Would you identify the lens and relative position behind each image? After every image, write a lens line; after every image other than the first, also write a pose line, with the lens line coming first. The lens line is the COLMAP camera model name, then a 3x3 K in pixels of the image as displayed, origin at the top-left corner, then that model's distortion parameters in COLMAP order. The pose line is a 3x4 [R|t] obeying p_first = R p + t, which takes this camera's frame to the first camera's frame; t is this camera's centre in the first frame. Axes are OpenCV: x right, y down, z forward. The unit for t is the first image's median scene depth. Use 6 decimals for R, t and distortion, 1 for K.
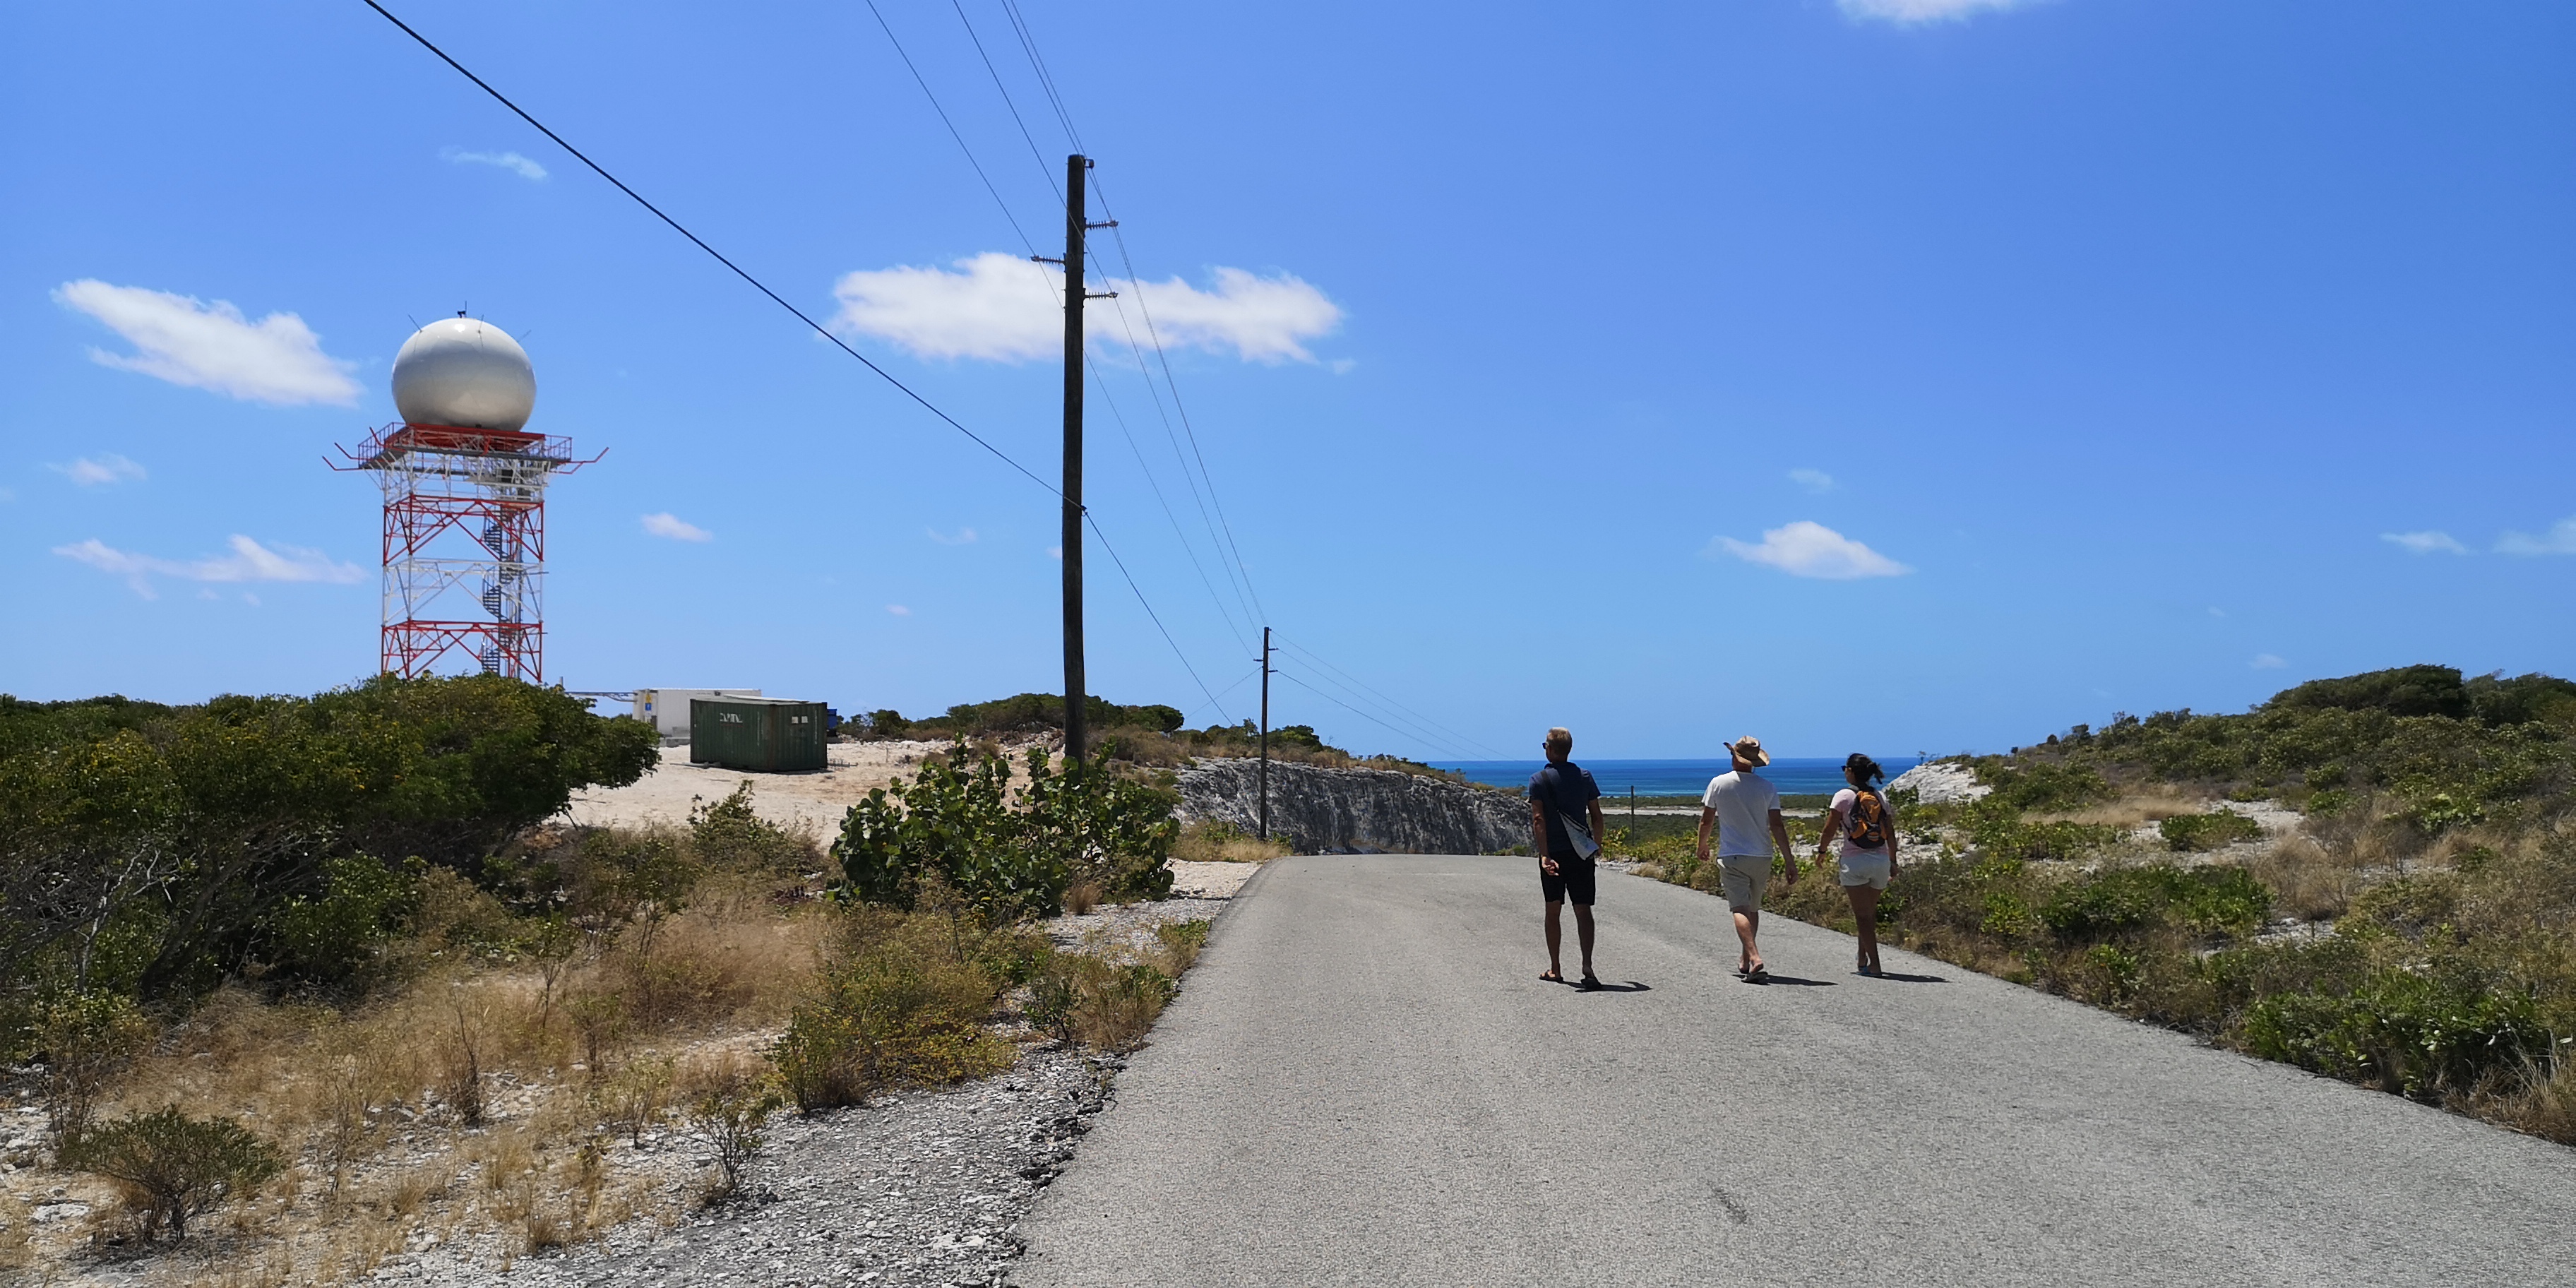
lens RADIAL K [[1794.8, 0, 1285.5], [0, 1794.8, 739.1], [0, 0, 1]] dist [-0.031801, -0.001953]
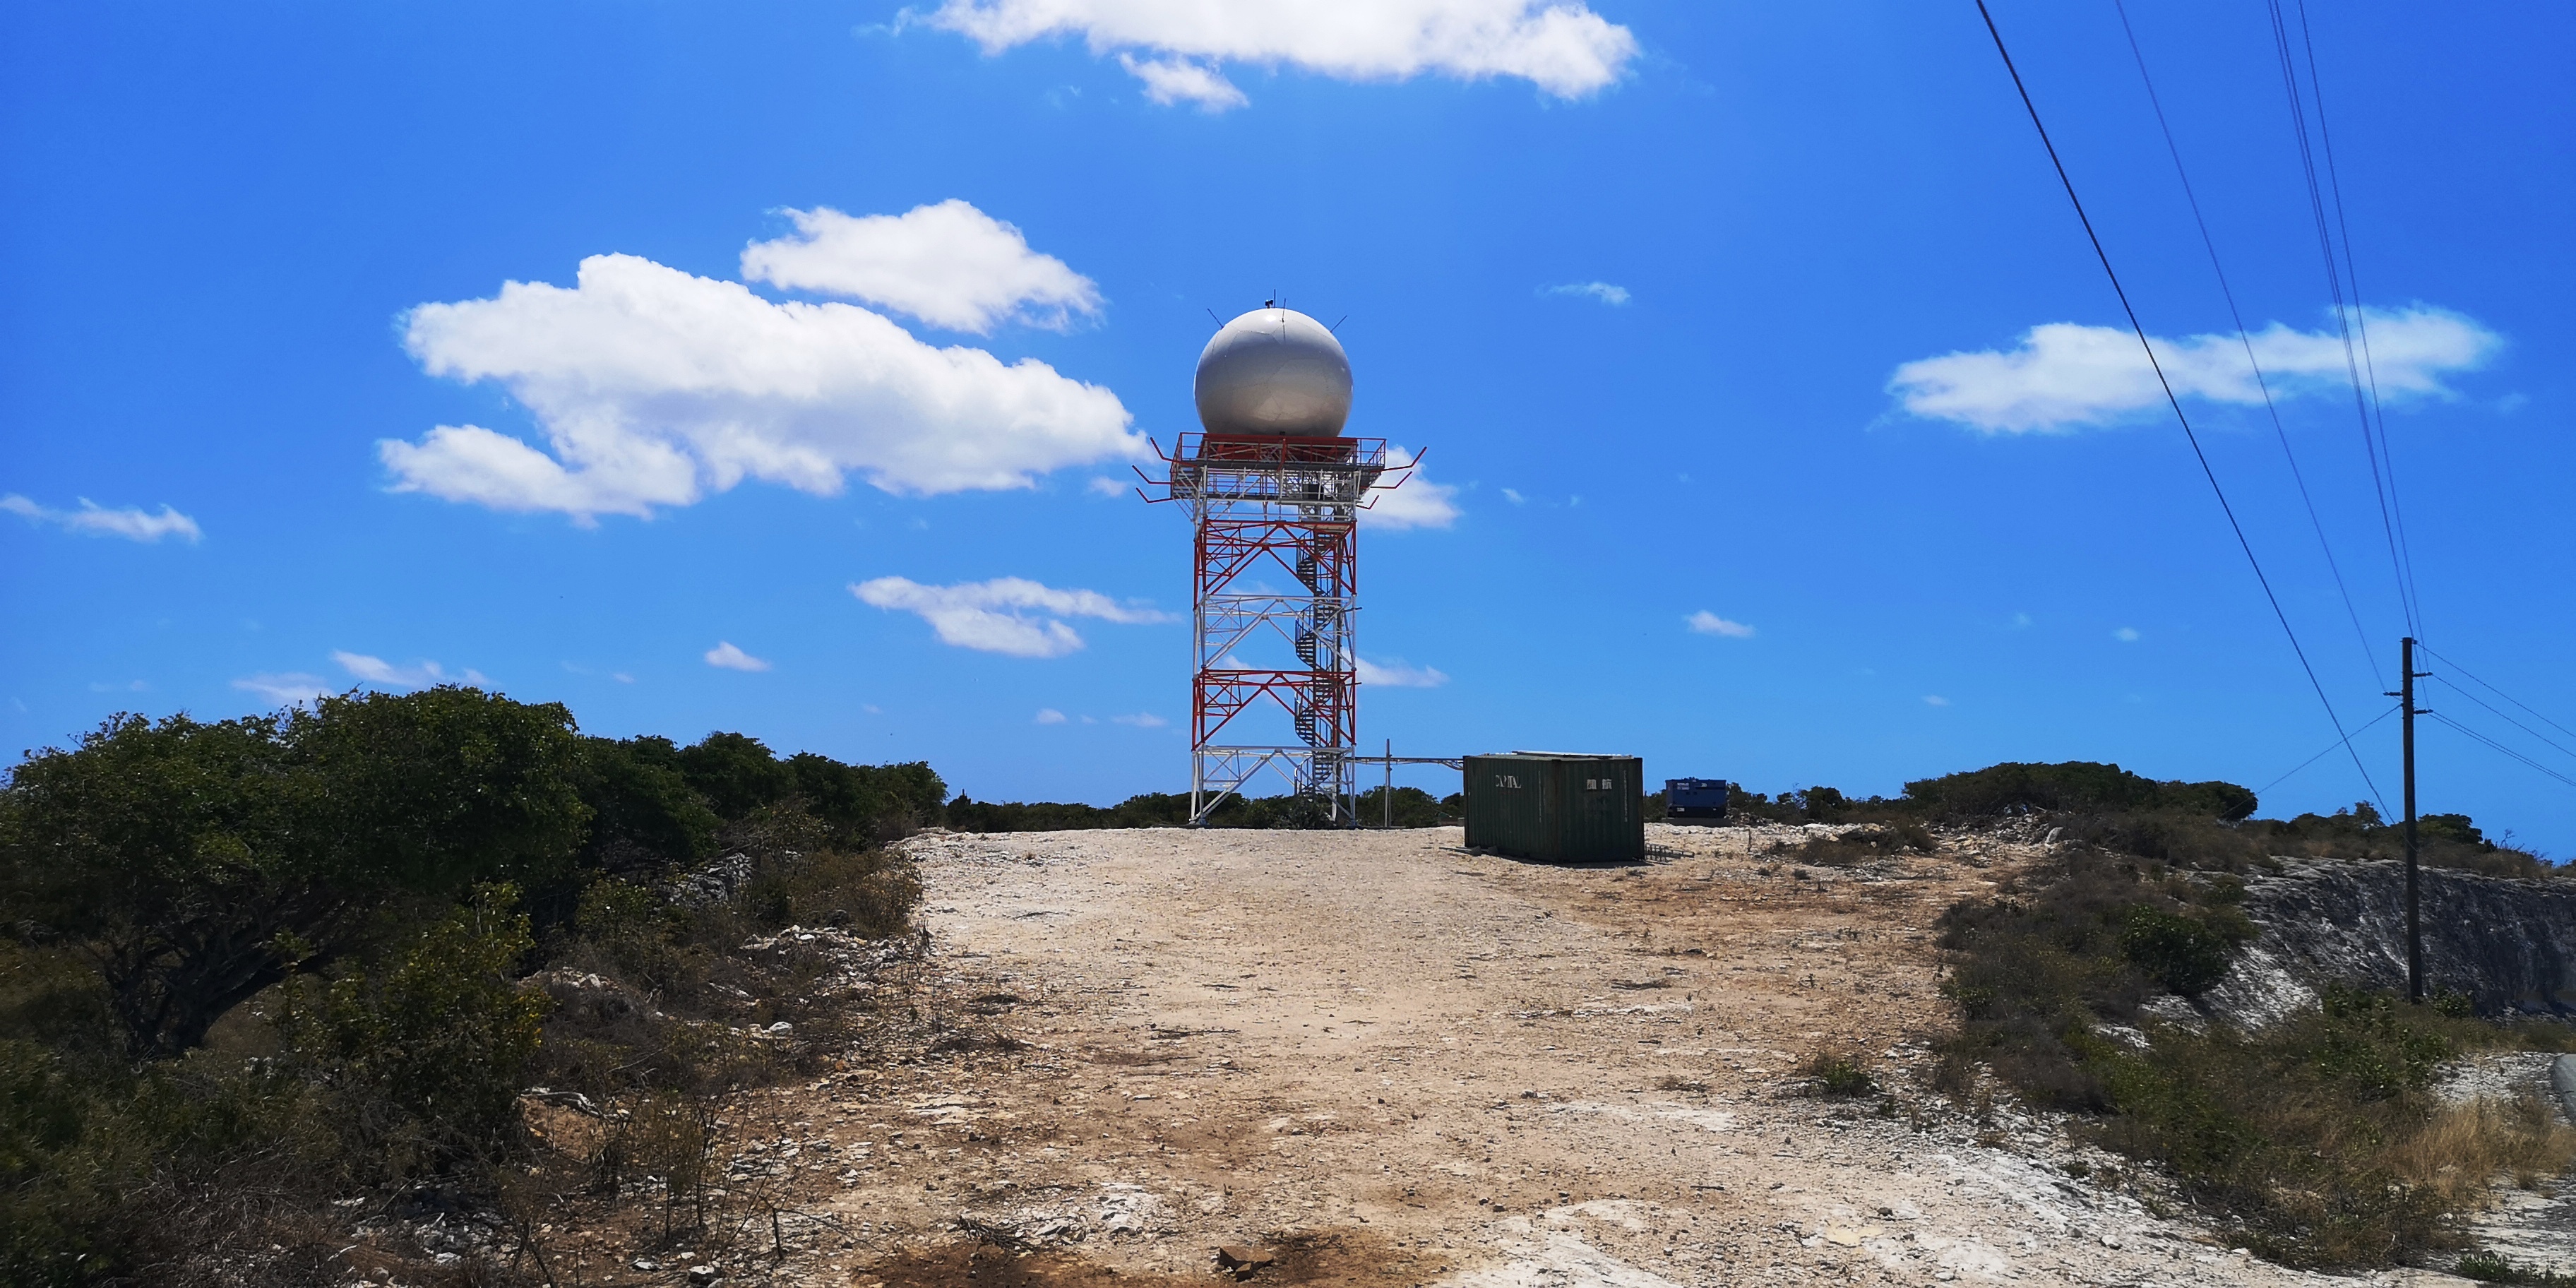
lens RADIAL K [[1794.8, 0, 1285.5], [0, 1794.8, 739.1], [0, 0, 1]] dist [-0.031801, -0.001953]
pose [[0.840673, -0.013206, -0.541382, -0.006002], [-0.016523, 0.998612, -0.050018, 0.006256], [0.541291, 0.050994, 0.839287, 0.301983]]
